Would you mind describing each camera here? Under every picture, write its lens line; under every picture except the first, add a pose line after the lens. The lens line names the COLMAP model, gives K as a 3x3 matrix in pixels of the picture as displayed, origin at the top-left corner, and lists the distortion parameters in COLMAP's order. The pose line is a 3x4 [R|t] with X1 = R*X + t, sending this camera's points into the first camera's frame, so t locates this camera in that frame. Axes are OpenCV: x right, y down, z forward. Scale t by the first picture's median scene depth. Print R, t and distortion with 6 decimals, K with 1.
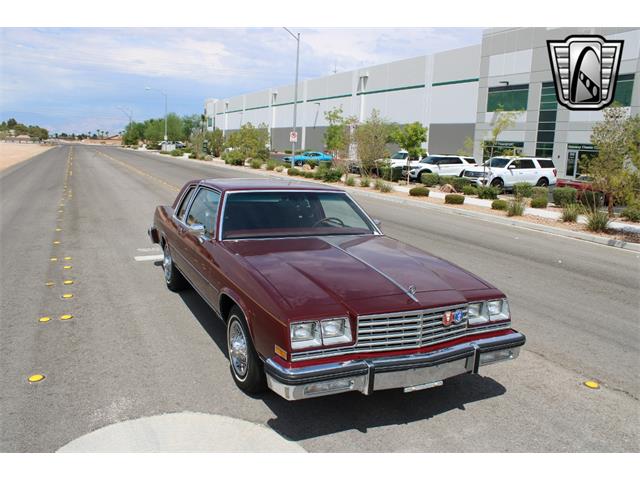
lens RADIAL K [[532.4, 0, 317.0], [0, 532.4, 245.9], [0, 0, 1]] dist [-0.170083, 0.149959]
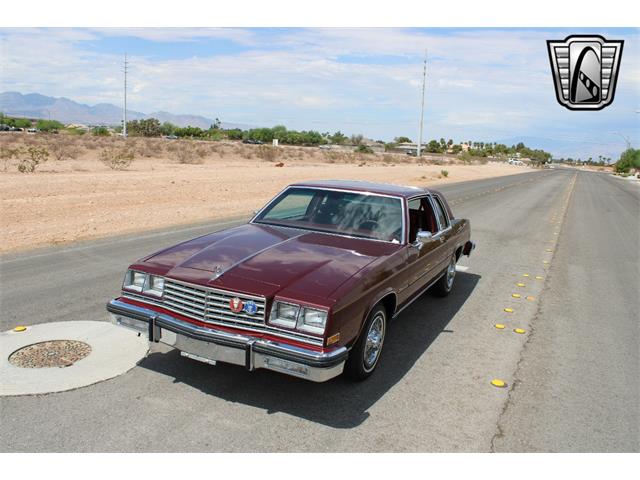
lens RADIAL K [[531.8, 0, 317.5], [0, 531.8, 254.6], [0, 0, 1]] dist [-0.159199, 0.131336]
pose [[0.624386, 0.151991, -0.766186, 0.226050], [-0.175649, 0.983085, 0.051877, -0.007596], [0.761111, 0.102189, 0.640521, 0.093629]]
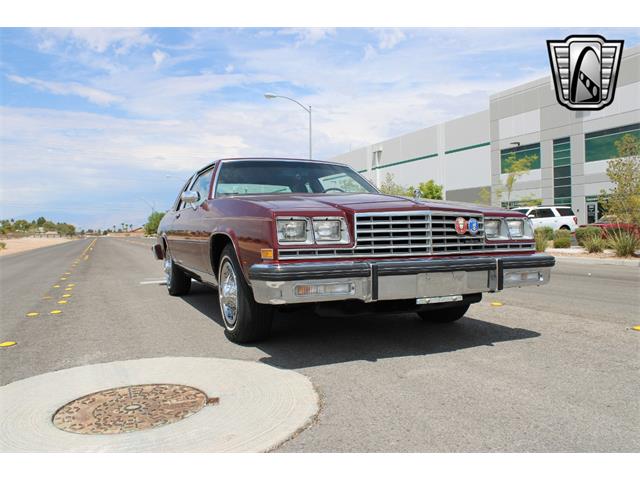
lens RADIAL K [[532.4, 0, 317.0], [0, 532.4, 245.9], [0, 0, 1]] dist [-0.170083, 0.149959]
pose [[0.997687, -0.055662, -0.039014, 0.008688], [0.048869, 0.986312, -0.157482, 0.060410], [0.047246, 0.155211, 0.986751, 0.026896]]
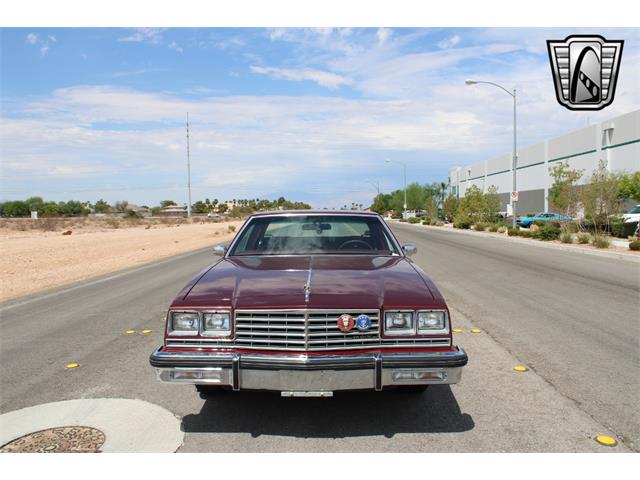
lens RADIAL K [[532.4, 0, 317.0], [0, 532.4, 245.9], [0, 0, 1]] dist [-0.170083, 0.149959]
pose [[0.892694, -0.023845, -0.450032, 0.125519], [-0.035061, 0.991898, -0.122105, 0.024391], [0.449297, 0.124781, 0.884625, 0.032663]]
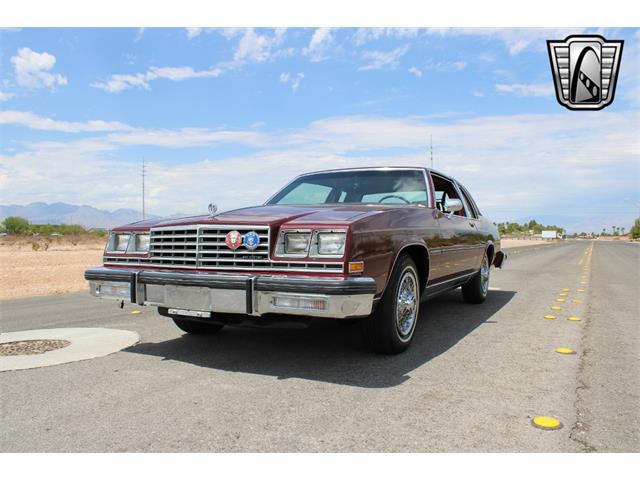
lens RADIAL K [[532.4, 0, 317.0], [0, 532.4, 245.9], [0, 0, 1]] dist [-0.170083, 0.149959]
pose [[0.600786, -0.031323, -0.798796, 0.201066], [-0.120195, 0.984333, -0.128999, 0.048434], [0.790322, 0.173512, 0.587609, 0.126070]]
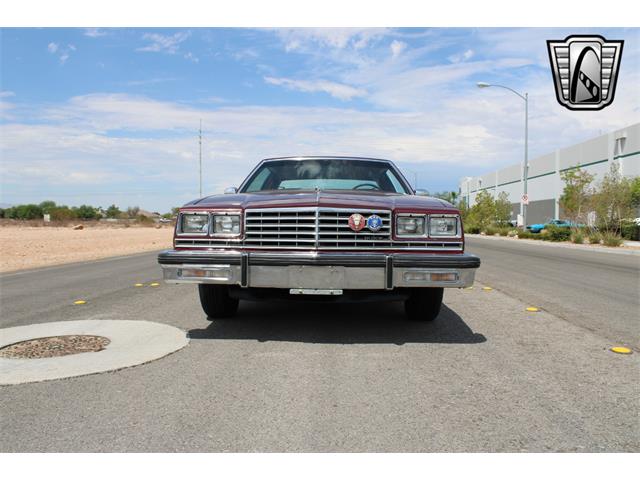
lens RADIAL K [[530.8, 0, 316.7], [0, 530.8, 243.6], [0, 0, 1]] dist [-0.167831, 0.149147]
pose [[0.884584, -0.017191, -0.466064, 0.123602], [-0.056513, 0.988006, -0.143705, 0.062370], [0.462945, 0.153457, 0.873002, 0.038958]]
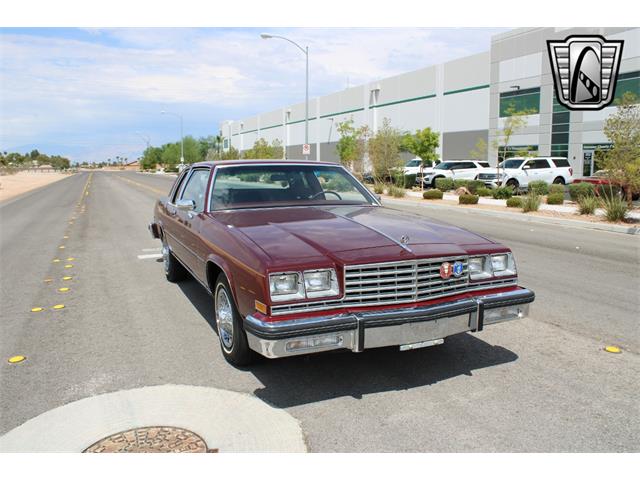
lens RADIAL K [[530.7, 0, 317.7], [0, 530.7, 242.3], [0, 0, 1]] dist [-0.172454, 0.153586]
pose [[0.998582, -0.039819, -0.035339, 0.012271], [0.038368, 0.998429, -0.040832, 0.023930], [0.036909, 0.039418, 0.998541, 0.015555]]
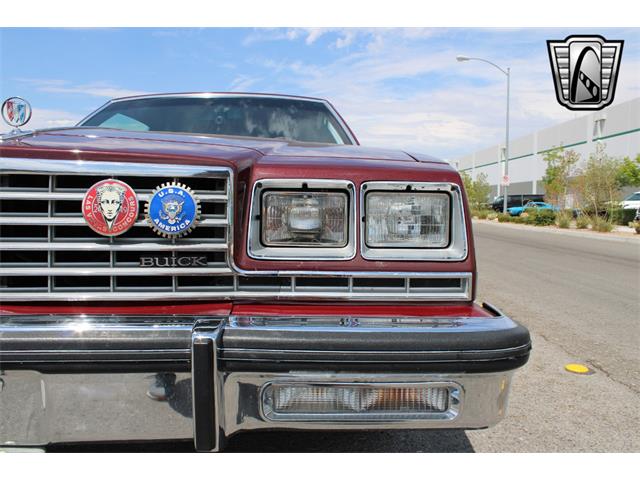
lens RADIAL K [[530.7, 0, 317.7], [0, 530.7, 242.3], [0, 0, 1]] dist [-0.172454, 0.153586]
pose [[0.904608, -0.002655, -0.426237, 0.092083], [-0.051046, 0.992109, -0.114516, 0.036454], [0.423178, 0.125350, 0.897334, 0.165986]]
